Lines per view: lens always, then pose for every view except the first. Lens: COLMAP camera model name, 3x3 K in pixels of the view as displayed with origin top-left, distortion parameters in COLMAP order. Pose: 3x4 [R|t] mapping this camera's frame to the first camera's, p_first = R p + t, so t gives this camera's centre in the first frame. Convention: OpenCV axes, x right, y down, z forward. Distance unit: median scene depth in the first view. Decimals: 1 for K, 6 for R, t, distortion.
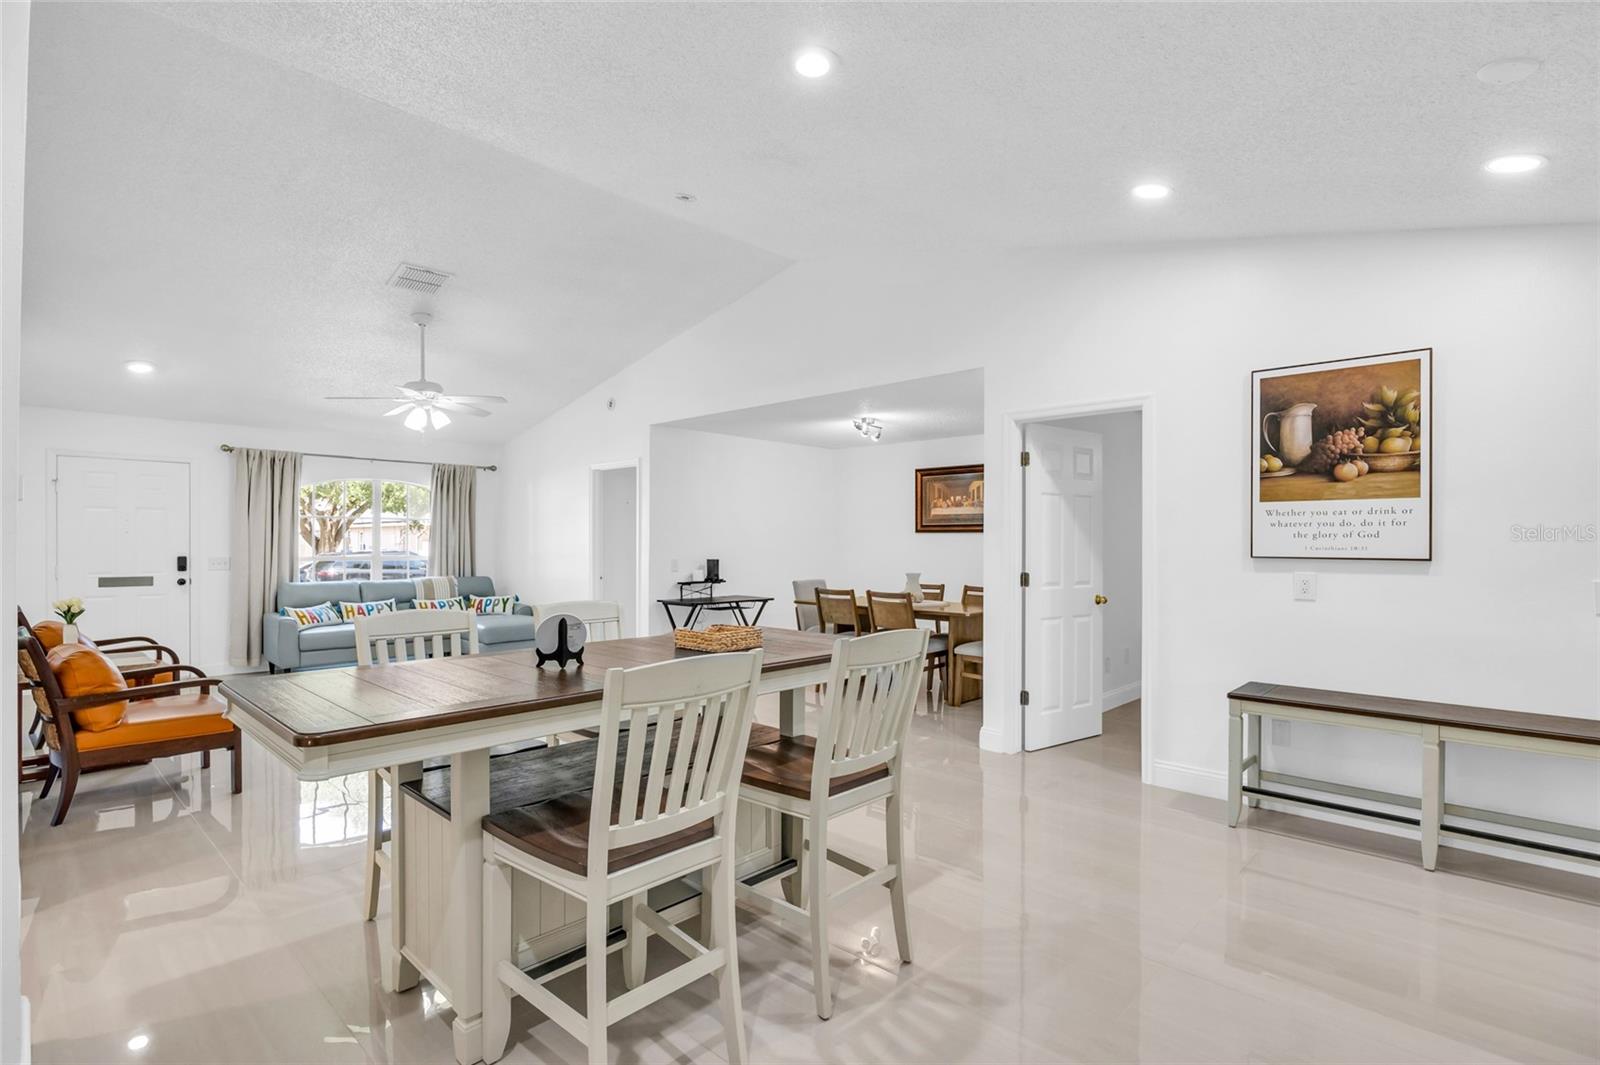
lens RADIAL K [[774.3, 0, 805.8], [0, 774.3, 540.8], [0, 0, 1]] dist [-0.009209, -0.000137]
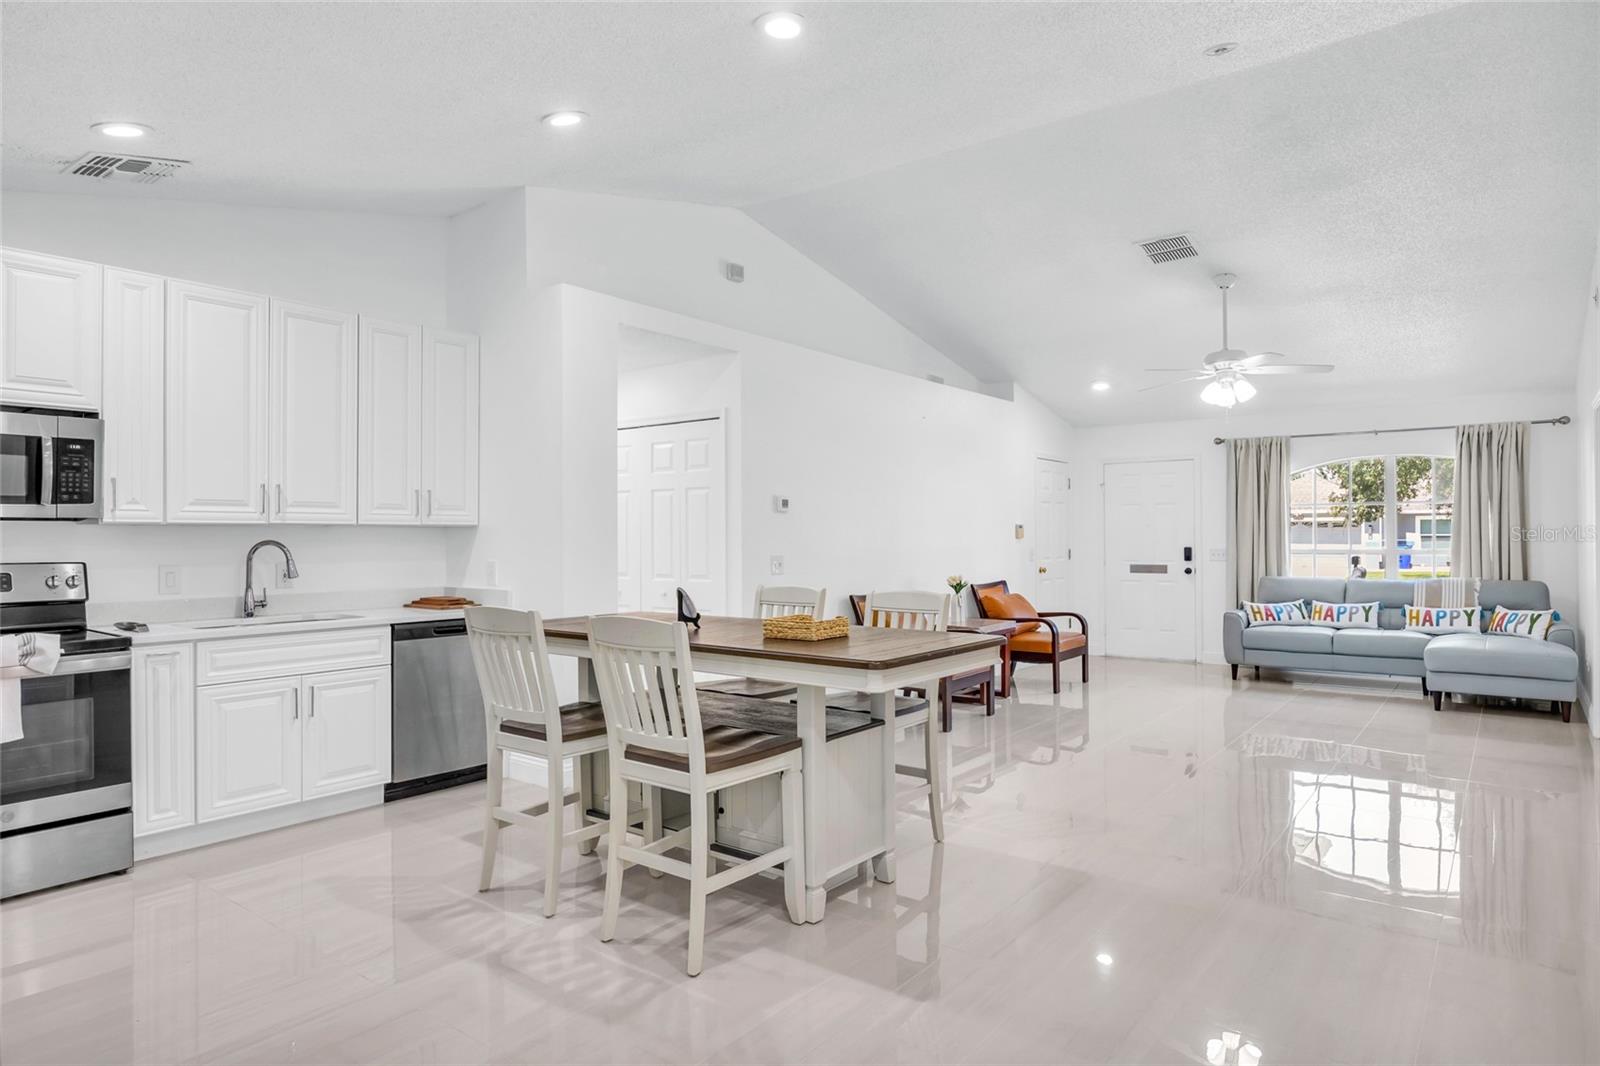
lens RADIAL K [[923.4, 0, 796.1], [0, 923.4, 534.3], [0, 0, 1]] dist [-0.013527, 0.004224]
pose [[0.085914, -0.005463, -0.996288, 0.495777], [0.008421, 0.999953, -0.004757, 0.004560], [0.996267, -0.007981, 0.085956, 0.404239]]
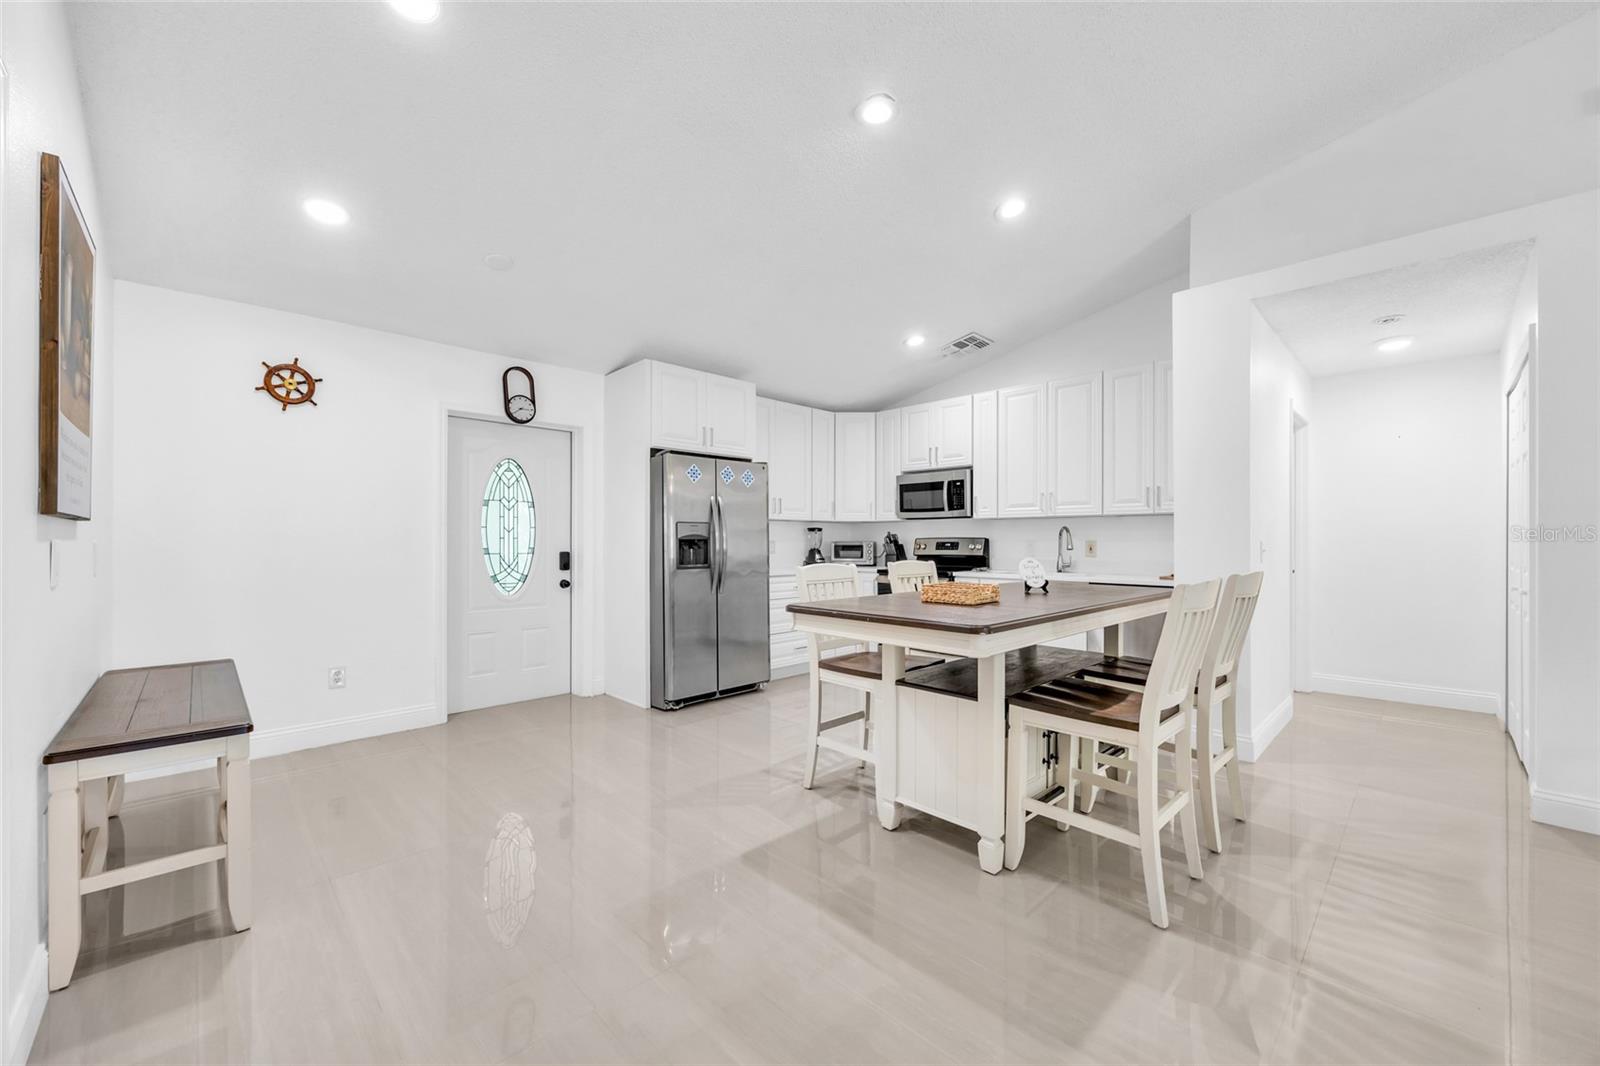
lens RADIAL K [[623.1, 0, 811.6], [0, 623.1, 540.7], [0, 0, 1]] dist [-0.001018, 0.000130]
pose [[-0.999202, -0.002988, 0.039829, 0.033451], [-0.003148, 0.999987, -0.003955, 0.024913], [-0.039817, -0.004077, -0.999199, 0.869182]]
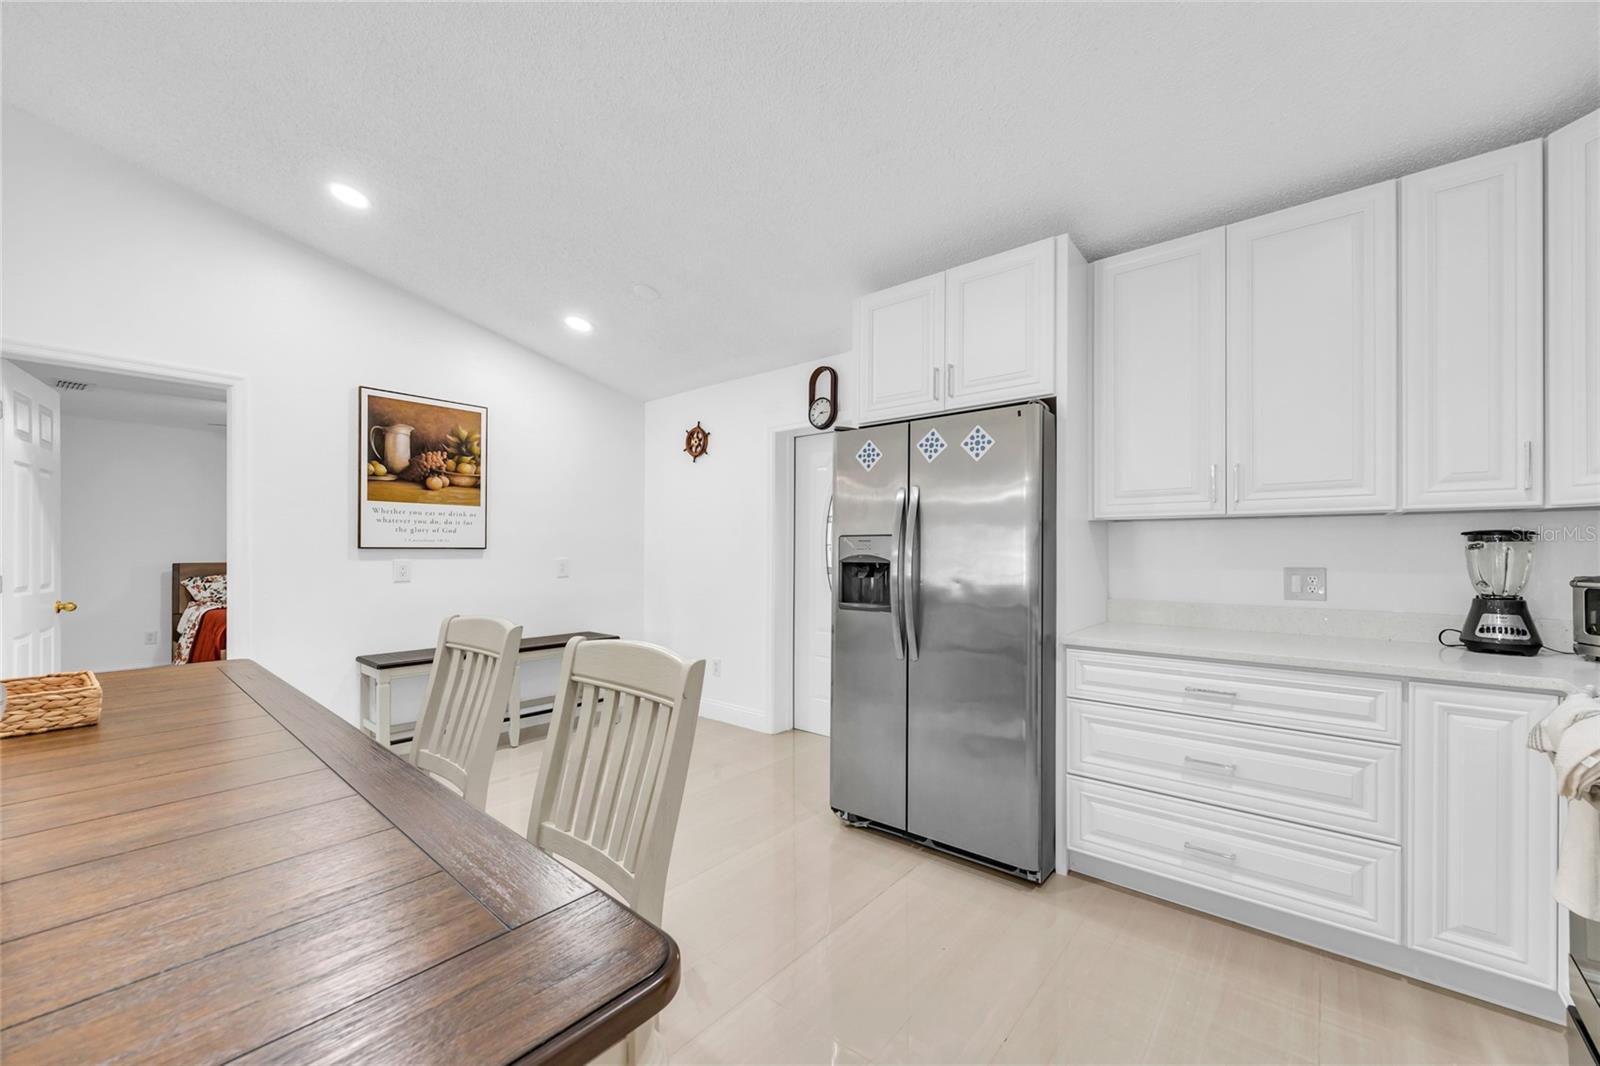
lens RADIAL K [[623.1, 0, 802.0], [0, 623.1, 545.7], [0, 0, 1]] dist [-0.001018, 0.000130]
pose [[-0.045615, 0.001253, 0.998958, -0.236167], [-0.004678, 0.999988, -0.001468, 0.010310], [-0.998948, -0.004740, -0.045609, 0.238246]]
